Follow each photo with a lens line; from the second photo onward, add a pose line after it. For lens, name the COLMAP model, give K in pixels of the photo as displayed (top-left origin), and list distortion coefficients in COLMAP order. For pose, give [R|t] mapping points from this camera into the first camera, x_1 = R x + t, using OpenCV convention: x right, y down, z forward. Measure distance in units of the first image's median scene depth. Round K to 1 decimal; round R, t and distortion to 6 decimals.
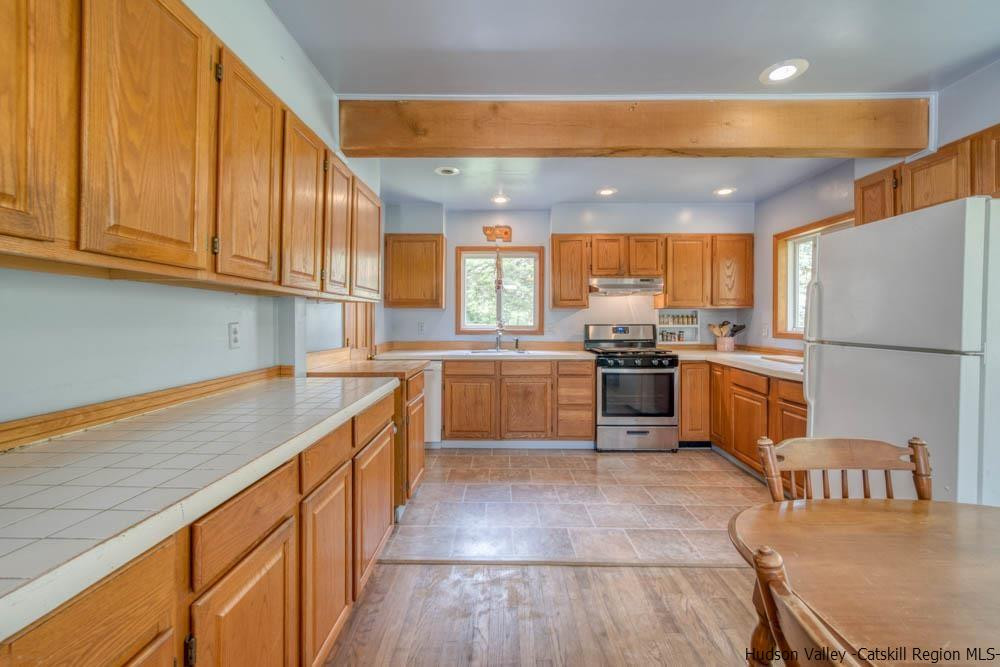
lens RADIAL K [[418.2, 0, 494.0], [0, 418.2, 318.6], [0, 0, 1]] dist [0.004126, 0.000399]
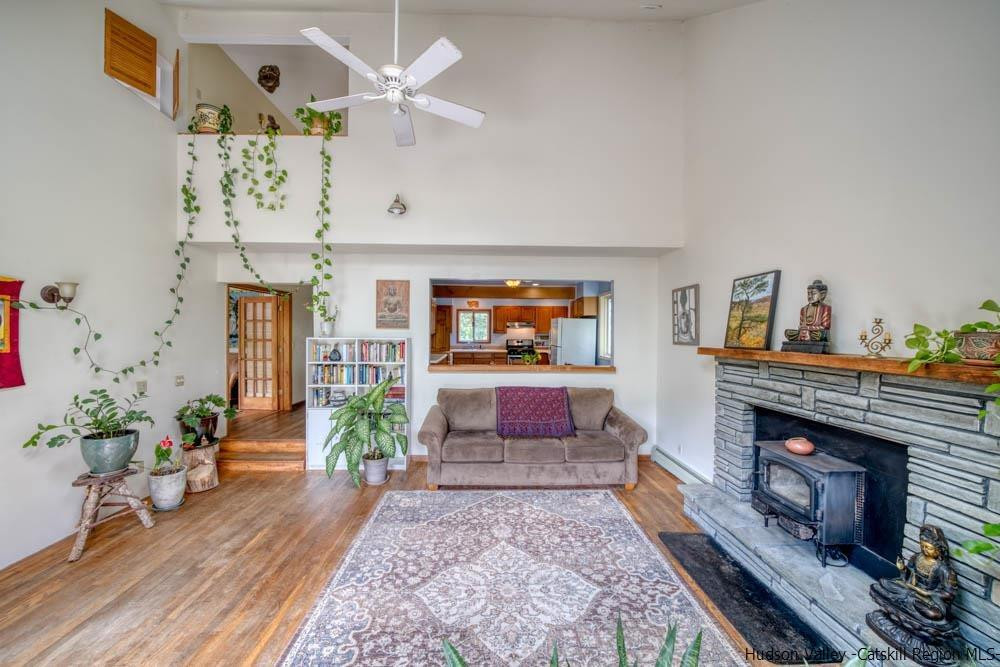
lens RADIAL K [[358.0, 0, 492.8], [0, 358.0, 334.2], [0, 0, 1]] dist [-0.012396, -0.000187]
pose [[0.999111, 0.002088, 0.042115, 0.043279], [-0.002529, 0.999942, 0.010431, -0.047934], [-0.042090, -0.010528, 0.999058, -1.385957]]
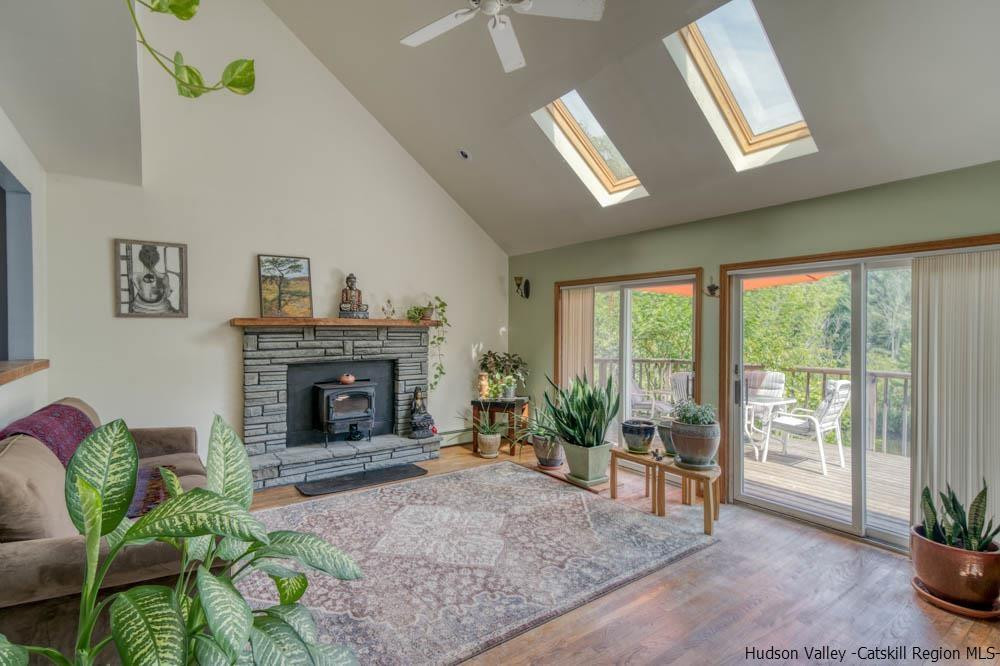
lens RADIAL K [[474.1, 0, 496.7], [0, 474.1, 332.7], [0, 0, 1]] dist [0.001302, 0.000072]
pose [[-0.595840, -0.009642, 0.803045, -0.651657], [-0.004506, 0.999952, 0.008663, 0.013305], [-0.803090, 0.001543, -0.595855, -0.367840]]
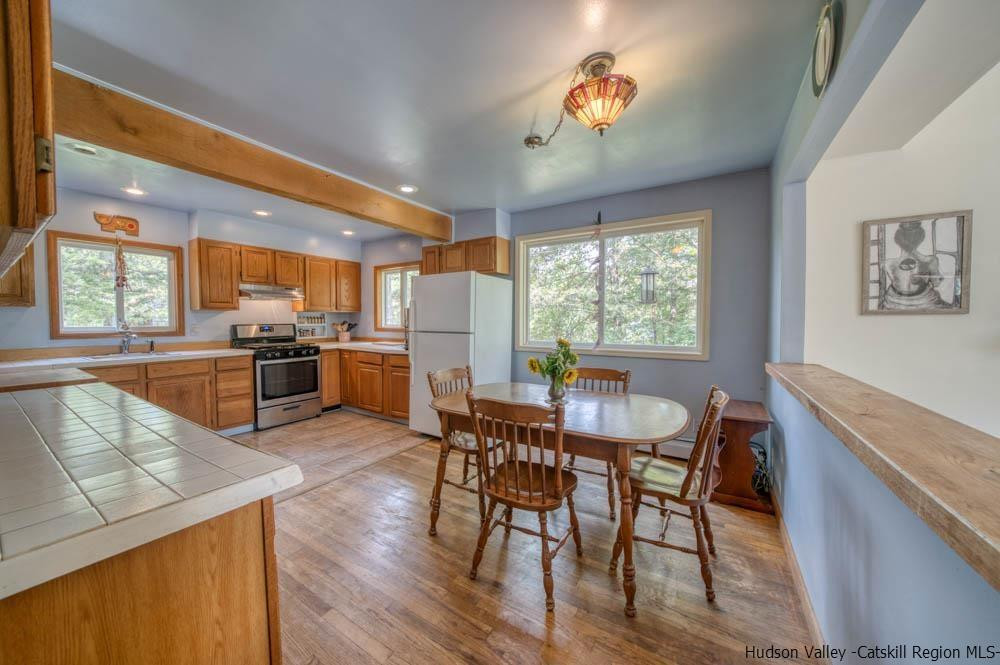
lens RADIAL K [[358.0, 0, 491.6], [0, 358.0, 331.2], [0, 0, 1]] dist [-0.012396, -0.000187]
pose [[0.528733, -0.029588, 0.848272, -0.246527], [0.000698, 0.999407, 0.034425, -0.000860], [-0.848788, -0.017609, 0.528440, -0.092030]]
